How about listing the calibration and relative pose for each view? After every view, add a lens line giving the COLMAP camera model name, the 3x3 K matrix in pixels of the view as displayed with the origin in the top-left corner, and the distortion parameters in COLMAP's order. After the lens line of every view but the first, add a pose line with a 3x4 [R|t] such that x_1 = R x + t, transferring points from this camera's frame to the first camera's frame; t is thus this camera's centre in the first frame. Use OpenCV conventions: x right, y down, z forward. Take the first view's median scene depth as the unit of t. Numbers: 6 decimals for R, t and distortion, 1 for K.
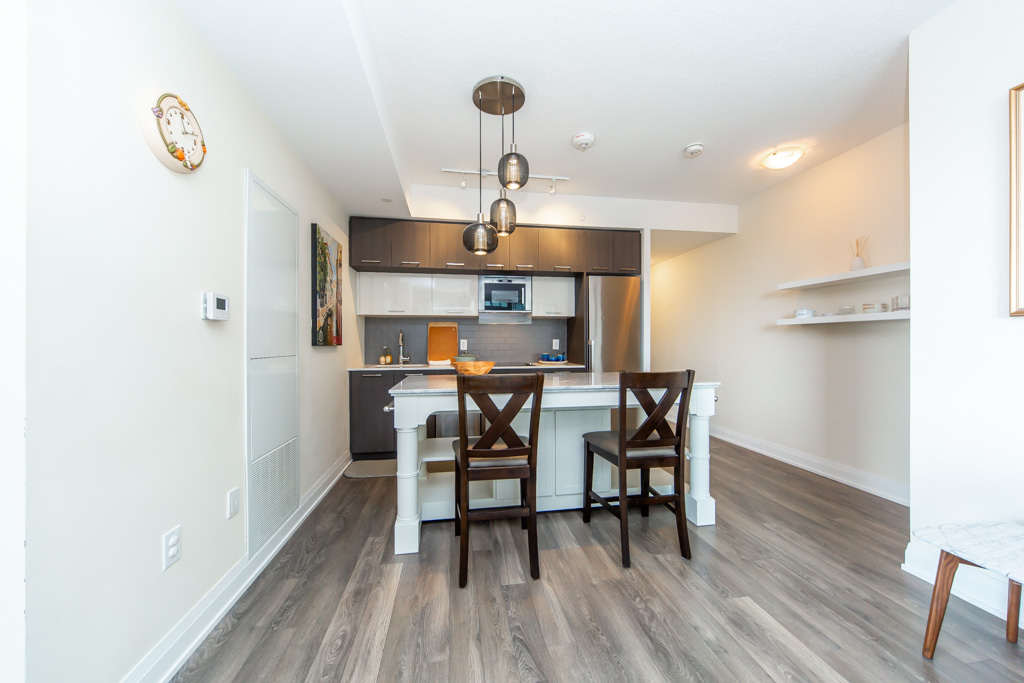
lens RADIAL K [[355.2, 0, 512.0], [0, 355.2, 341.5], [0, 0, 1]] dist [0.000266, 0.000090]
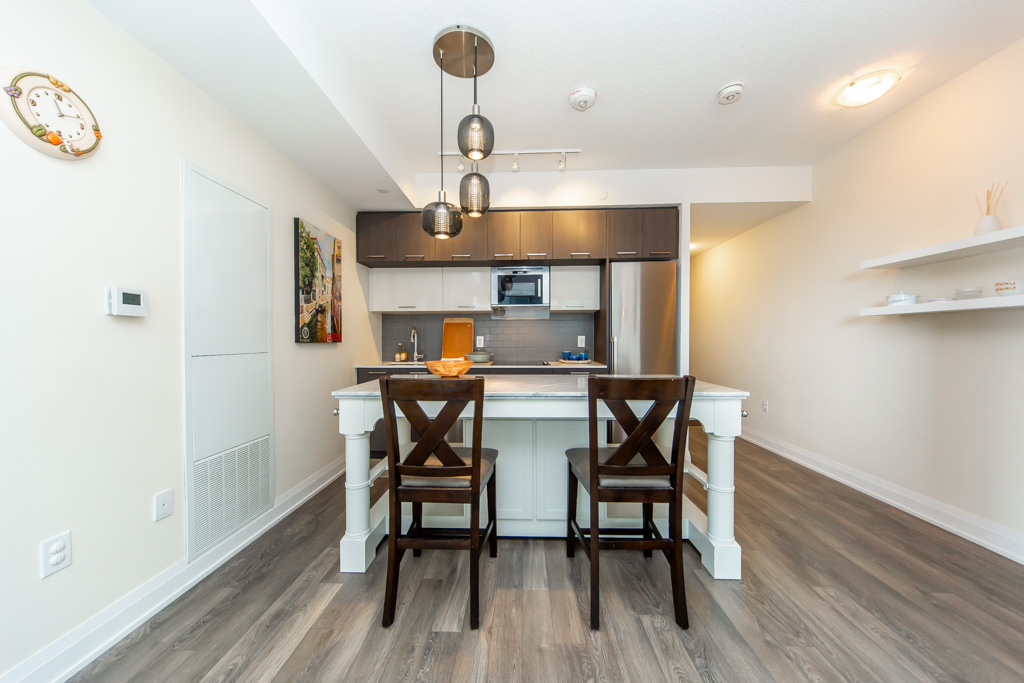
lens RADIAL K [[353.8, 0, 512.0], [0, 353.8, 341.5], [0, 0, 1]] dist [0.001613, -0.000021]
pose [[0.981426, 0.000896, -0.191839, 0.224173], [0.000897, 0.999957, 0.009256, 0.000282], [0.191839, -0.009256, 0.981383, 0.161577]]
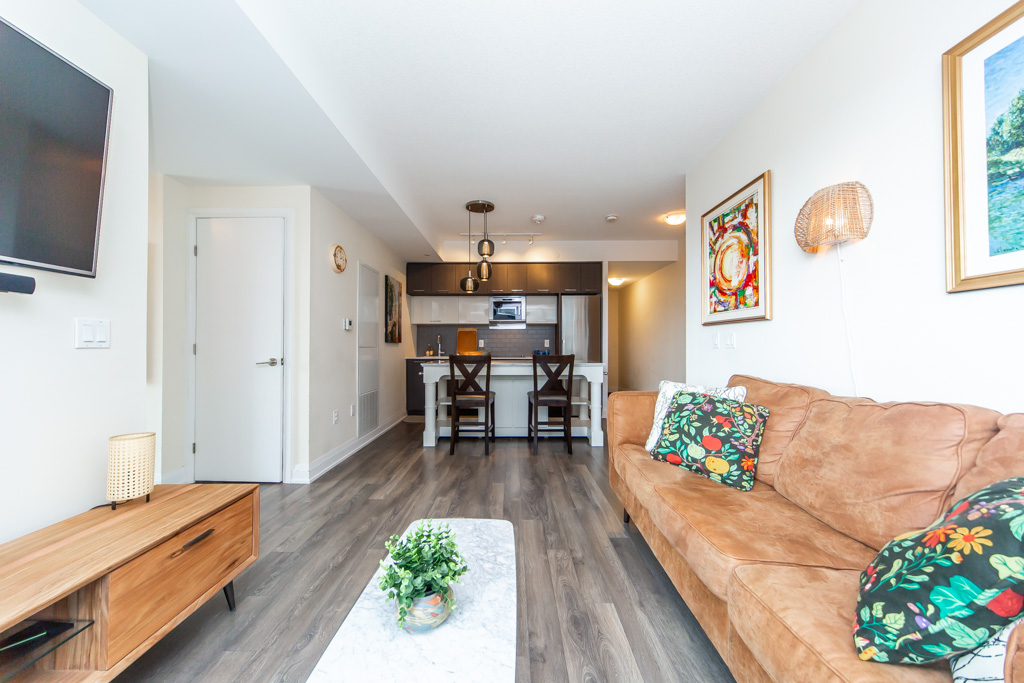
lens RADIAL K [[355.2, 0, 512.0], [0, 355.2, 341.5], [0, 0, 1]] dist [0.000266, 0.000090]
pose [[0.986542, 0.000362, -0.163506, 0.394474], [-0.001577, 0.999972, -0.007300, 0.020888], [0.163499, 0.007460, 0.986515, -0.723016]]
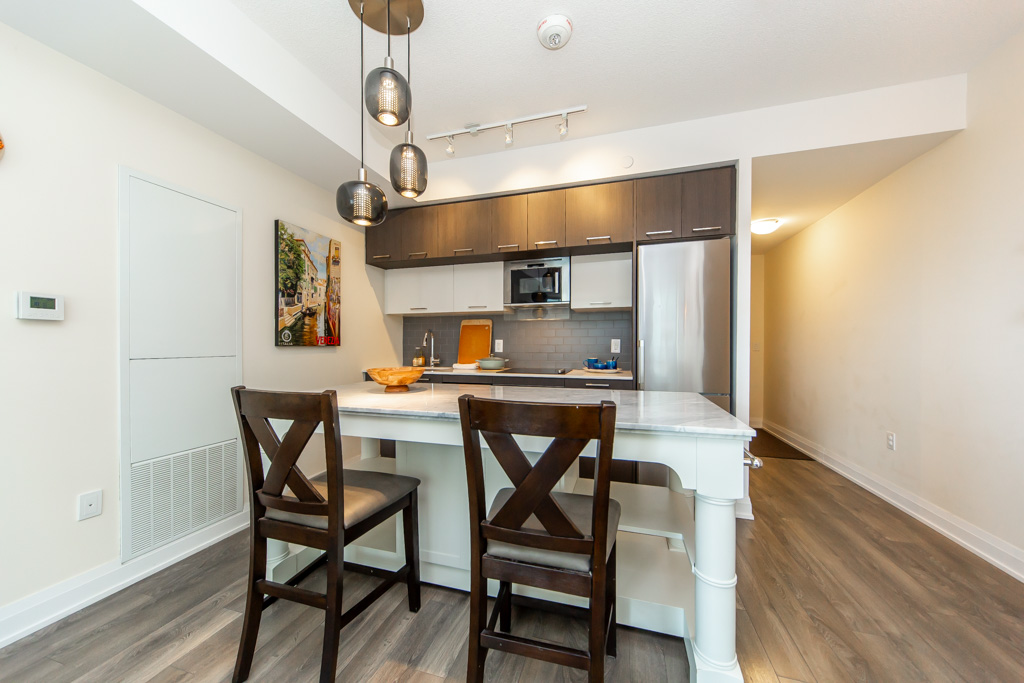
lens RADIAL K [[363.0, 0, 511.3], [0, 363.0, 344.4], [0, 0, 1]] dist [0.001832, 0.000091]
pose [[0.896915, 0.003235, -0.442191, 0.478681], [-0.000673, 0.999982, 0.005951, 0.001113], [0.442202, -0.005040, 0.896901, 0.413794]]
